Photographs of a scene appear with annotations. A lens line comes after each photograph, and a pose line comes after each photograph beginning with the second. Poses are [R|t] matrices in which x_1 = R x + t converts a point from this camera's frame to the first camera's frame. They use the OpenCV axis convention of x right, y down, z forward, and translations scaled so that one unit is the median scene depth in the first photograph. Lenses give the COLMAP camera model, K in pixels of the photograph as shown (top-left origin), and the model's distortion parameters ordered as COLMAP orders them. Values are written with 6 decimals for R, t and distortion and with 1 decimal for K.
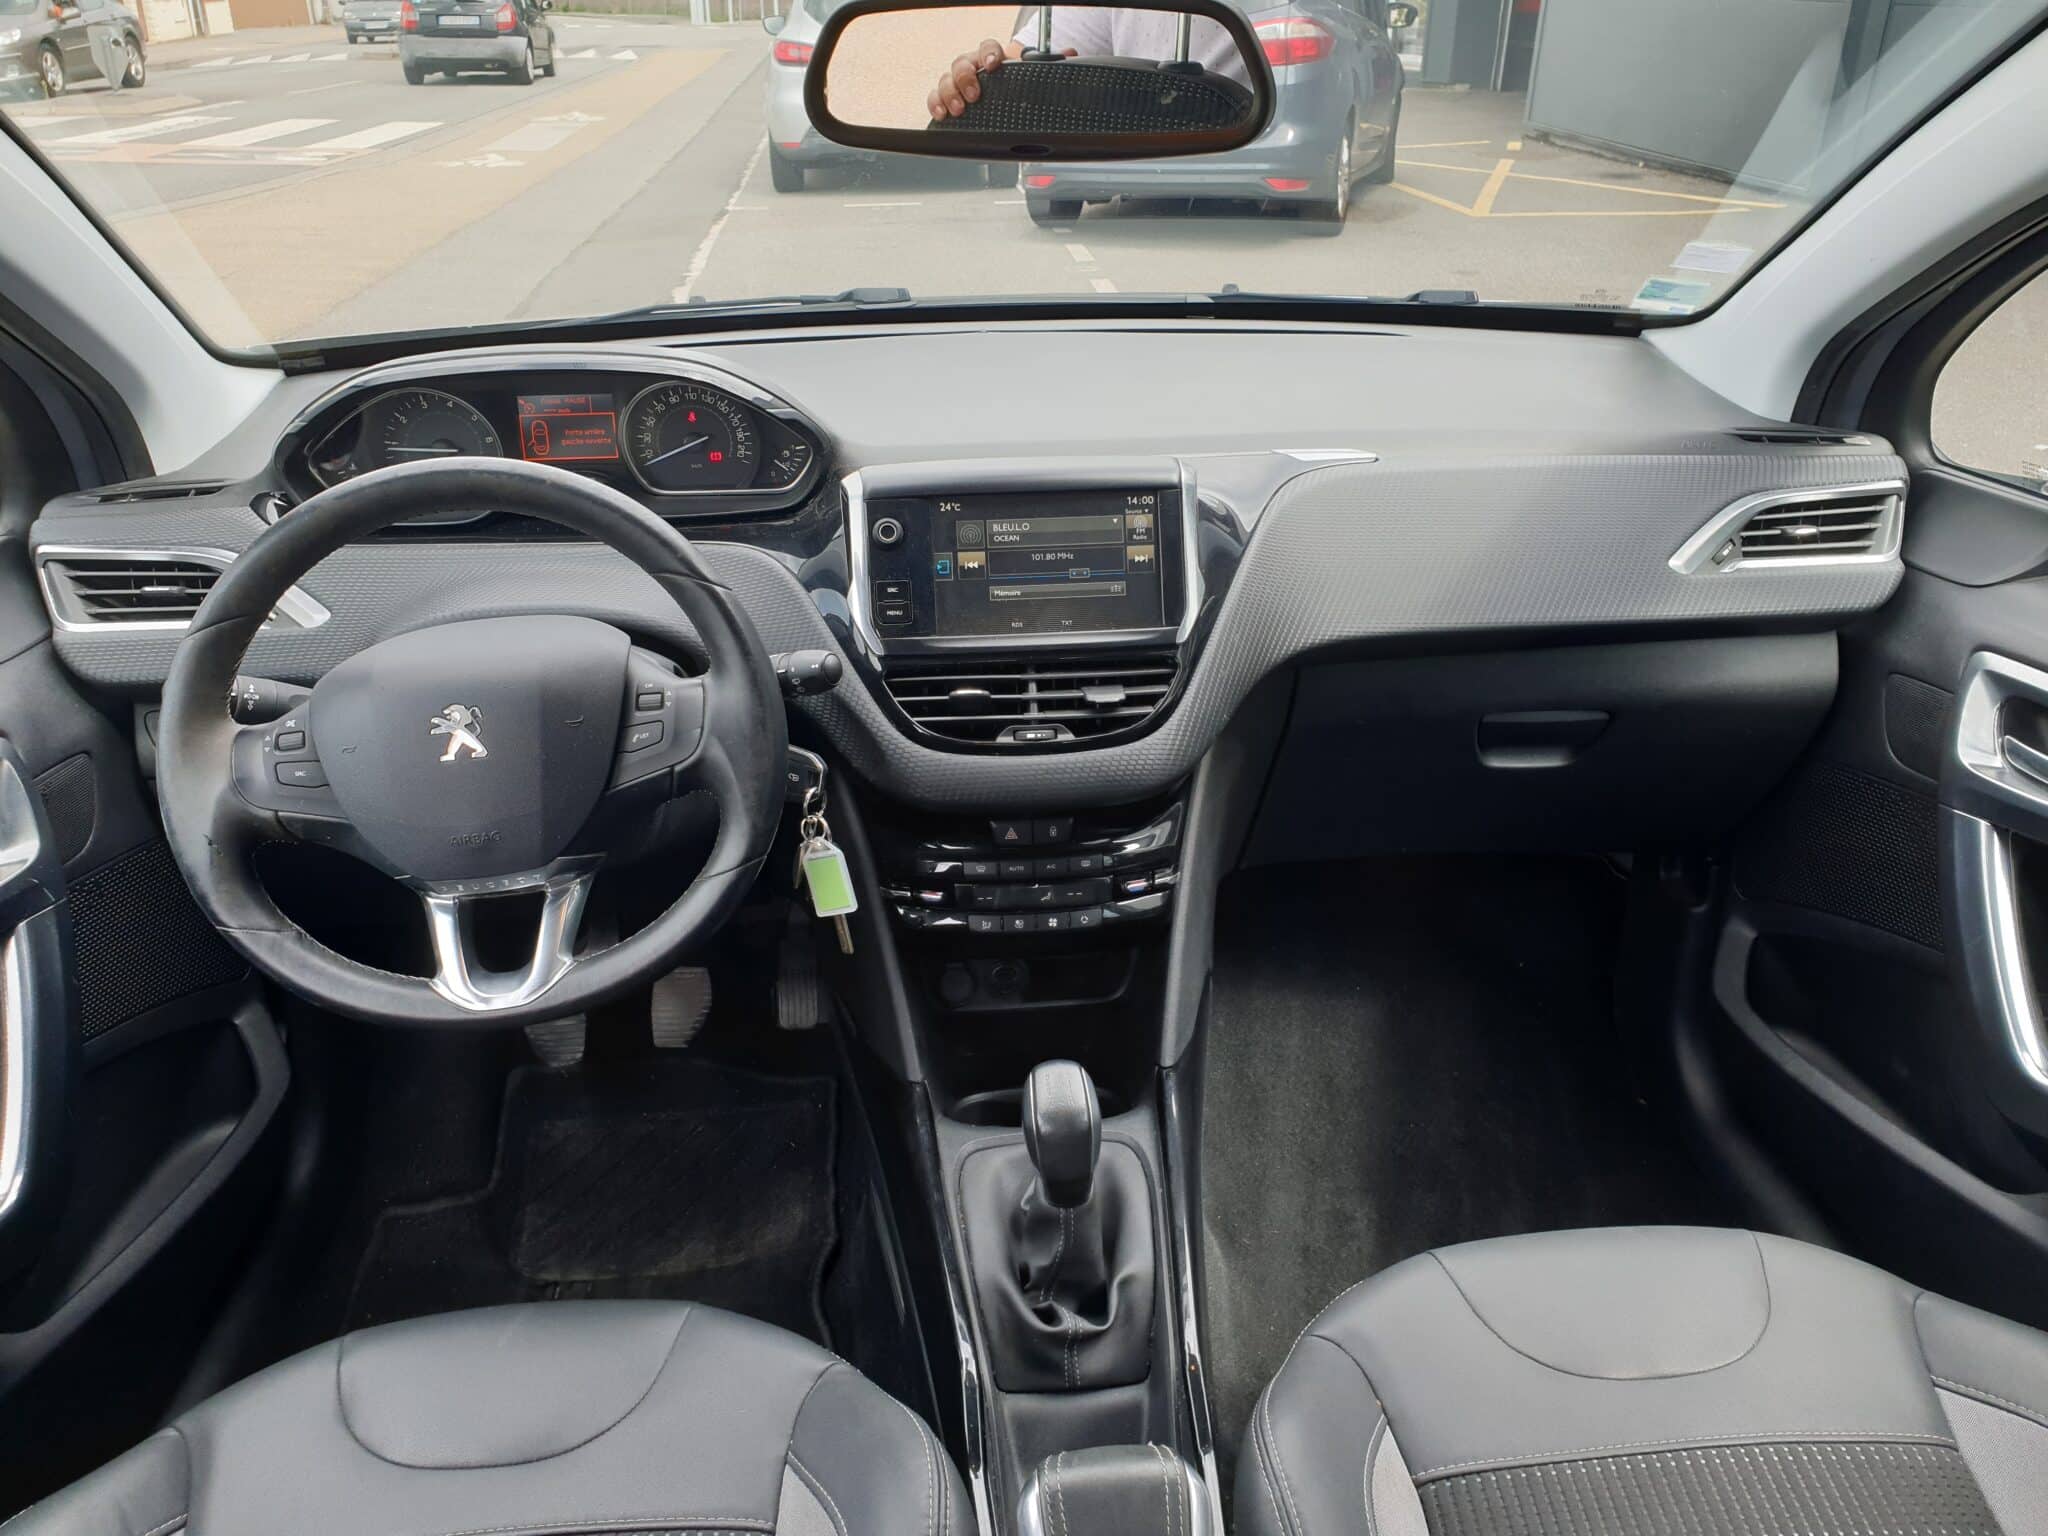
lens RADIAL K [[1653.6, 0, 1023.3], [0, 1653.6, 738.9], [0, 0, 1]] dist [0.072809, -0.051207]
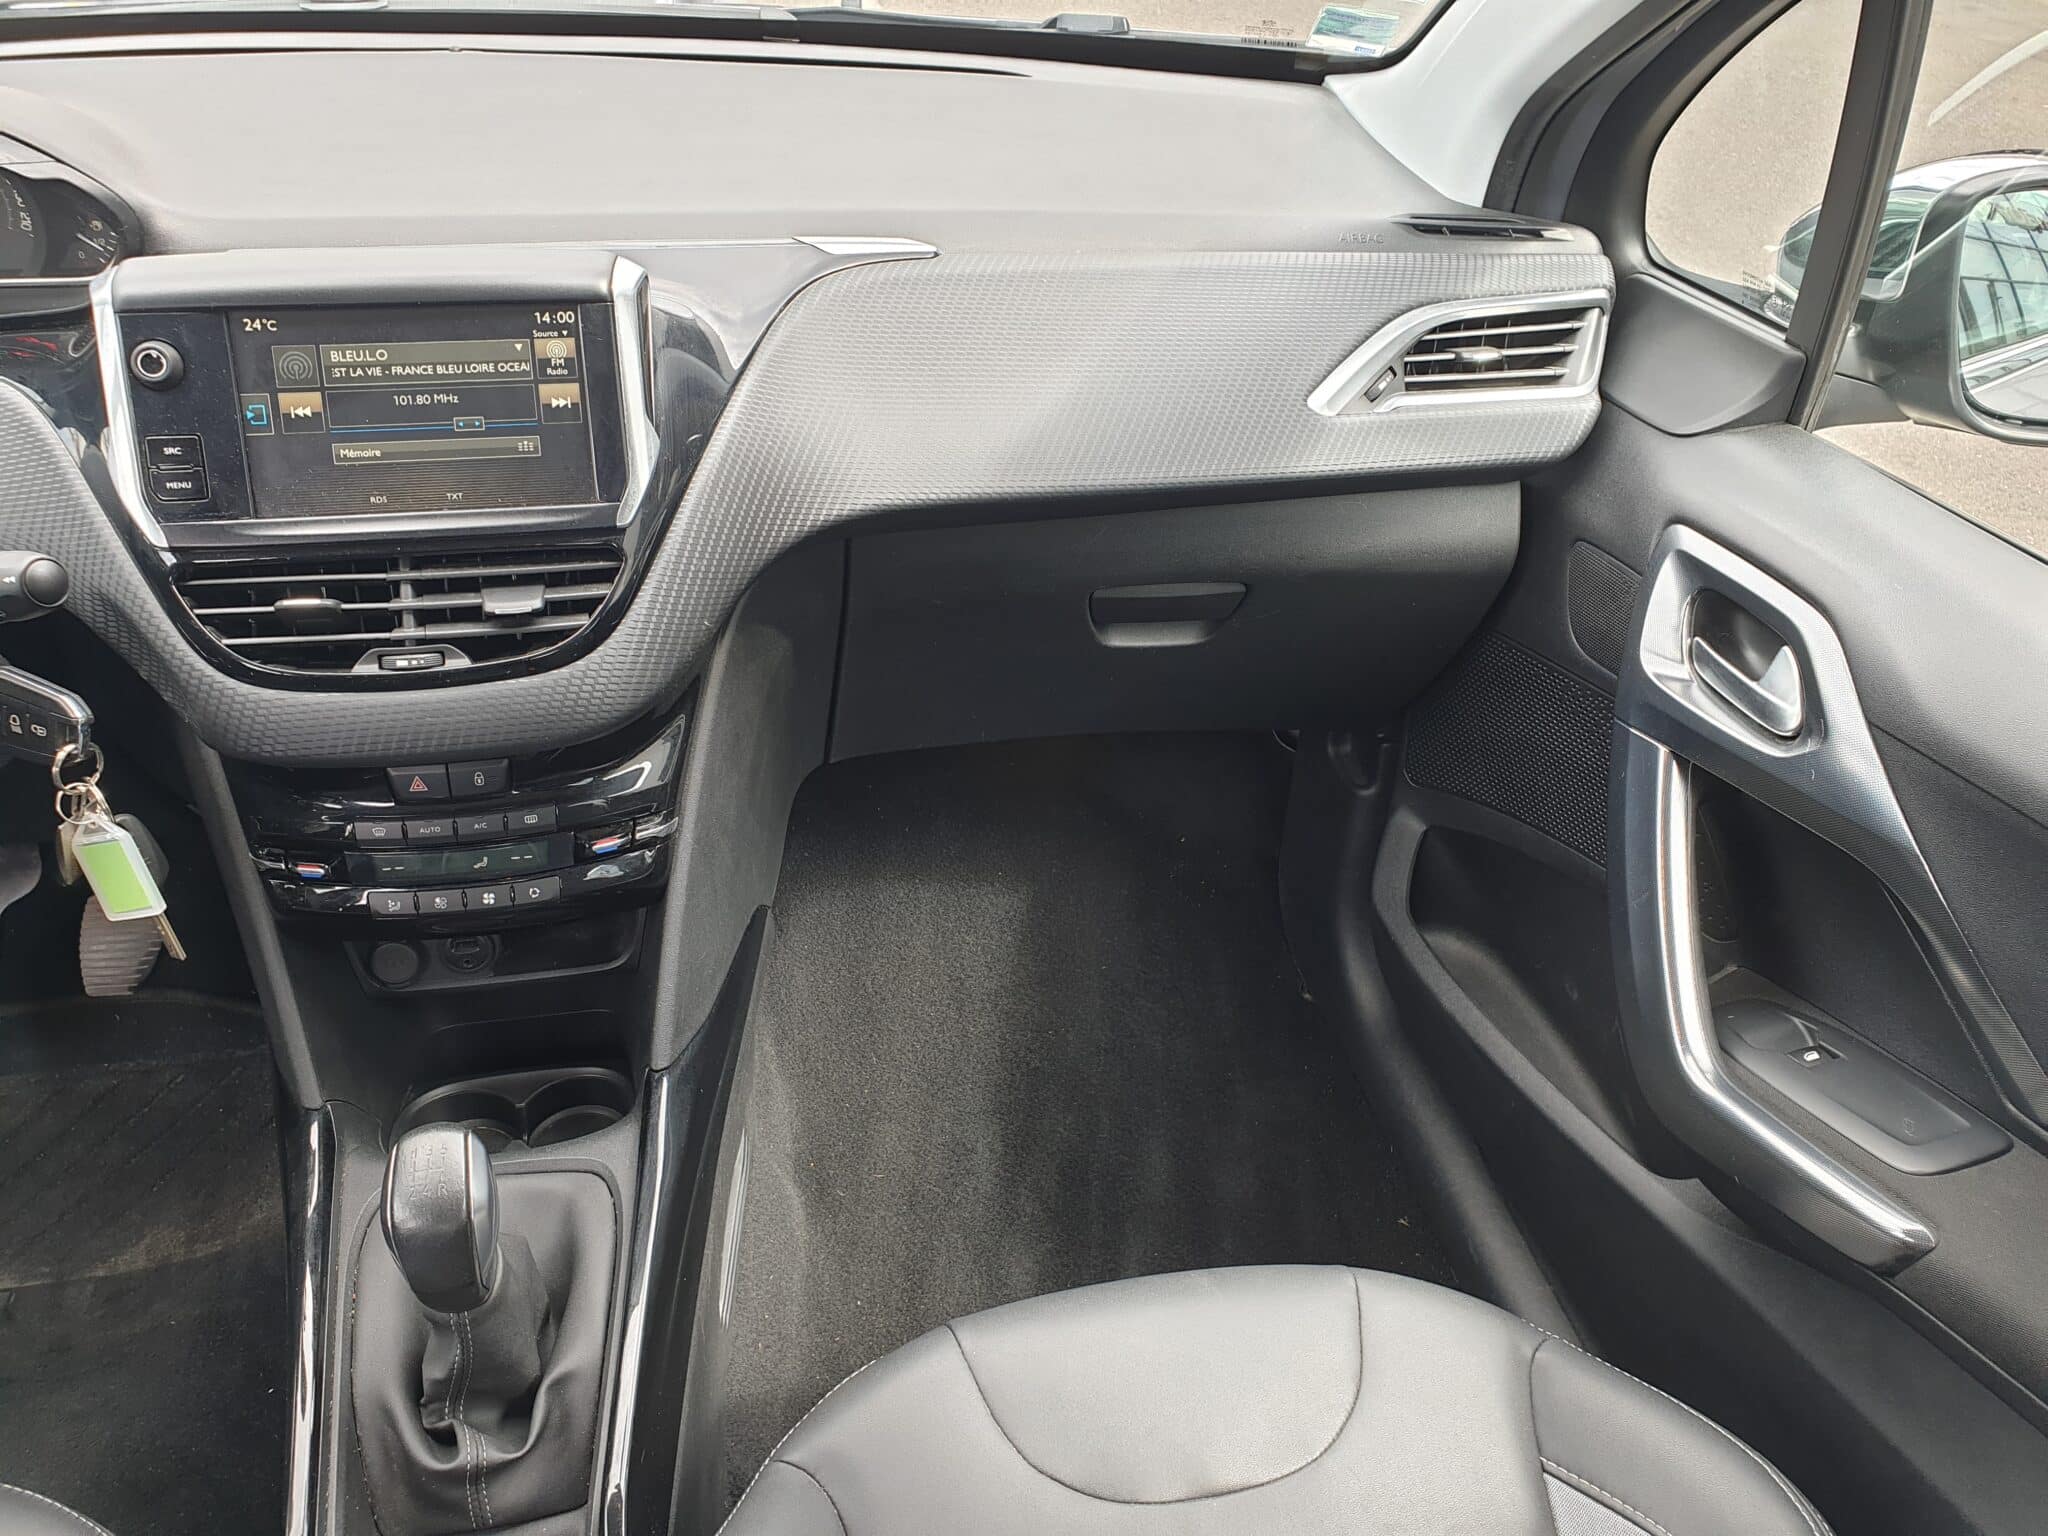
lens RADIAL K [[1603.3, 0, 1024.0], [0, 1603.3, 768.0], [0, 0, 1]] dist [0.004220, 0.041956]
pose [[0.994118, -0.022181, 0.106006, 0.188450], [0.003283, 0.984524, 0.175218, -0.074578], [-0.108252, -0.173839, 0.978806, 0.285851]]
